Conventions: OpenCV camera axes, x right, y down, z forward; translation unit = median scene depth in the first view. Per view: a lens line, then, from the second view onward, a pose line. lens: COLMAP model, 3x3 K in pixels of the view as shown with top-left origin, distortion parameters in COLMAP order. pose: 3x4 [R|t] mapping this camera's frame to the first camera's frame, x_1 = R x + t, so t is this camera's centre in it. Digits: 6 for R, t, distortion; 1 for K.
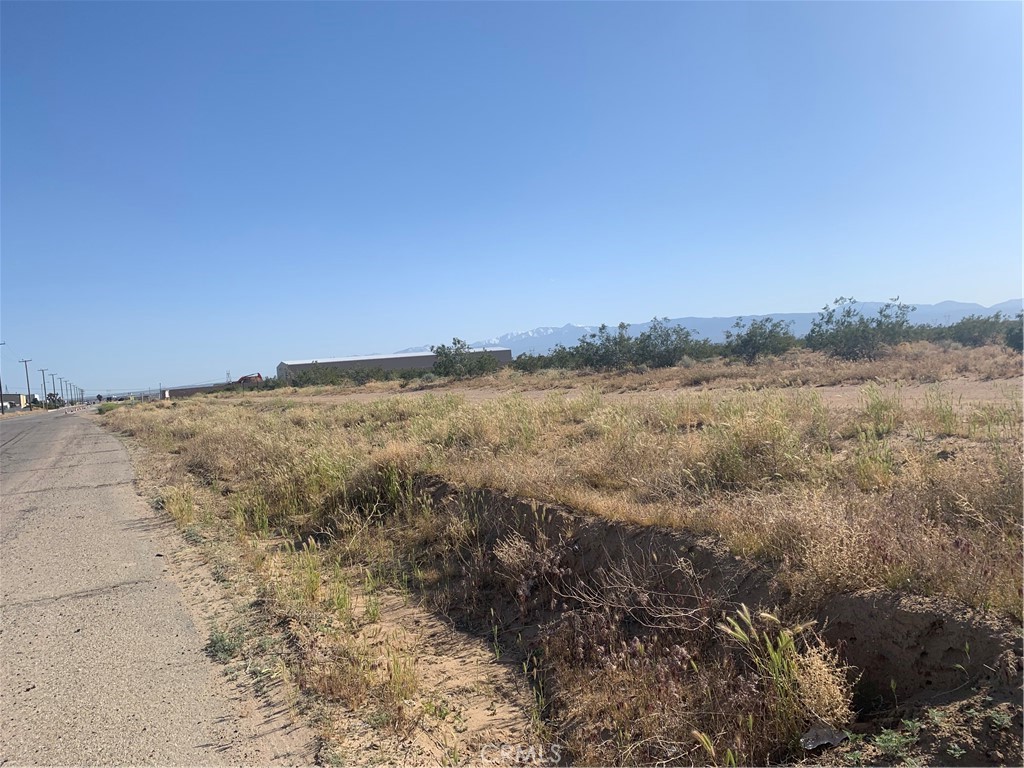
lens RADIAL K [[781.4, 0, 512.6], [0, 781.4, 373.3], [0, 0, 1]] dist [0.032029, -0.034156]
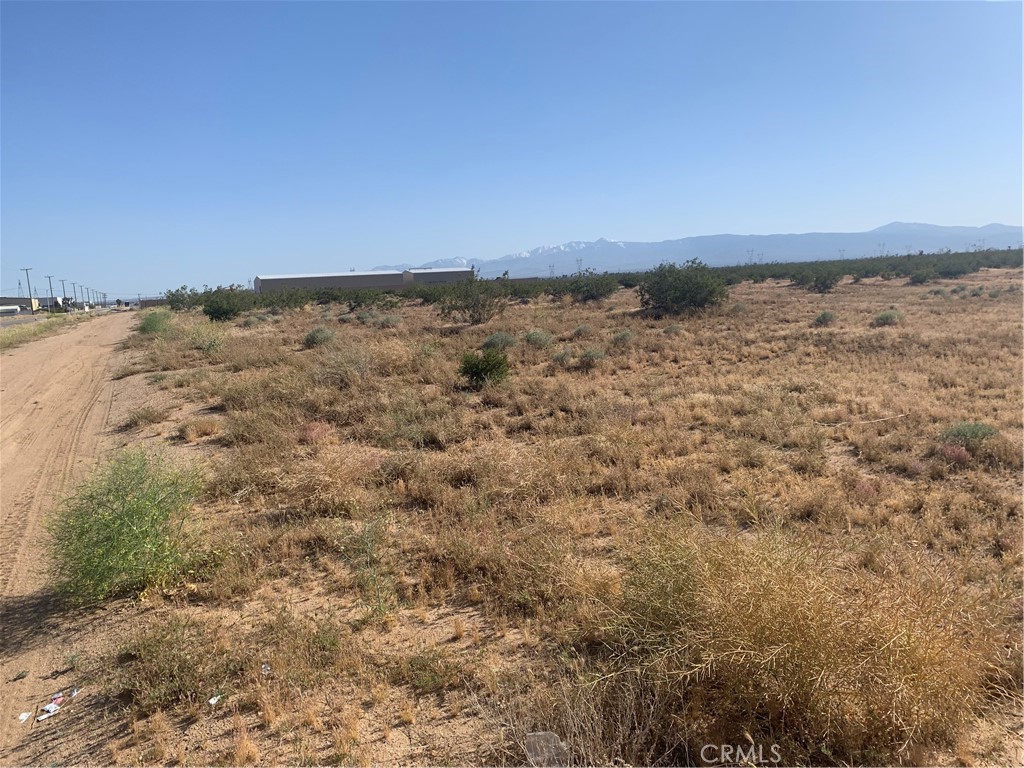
lens RADIAL K [[781.4, 0, 517.5], [0, 781.4, 364.6], [0, 0, 1]] dist [0.032029, -0.034156]
pose [[0.999187, 0.029112, -0.027875, 0.079903], [-0.026235, 0.994788, 0.098529, -0.007372], [0.030598, -0.097718, 0.994744, -0.069868]]
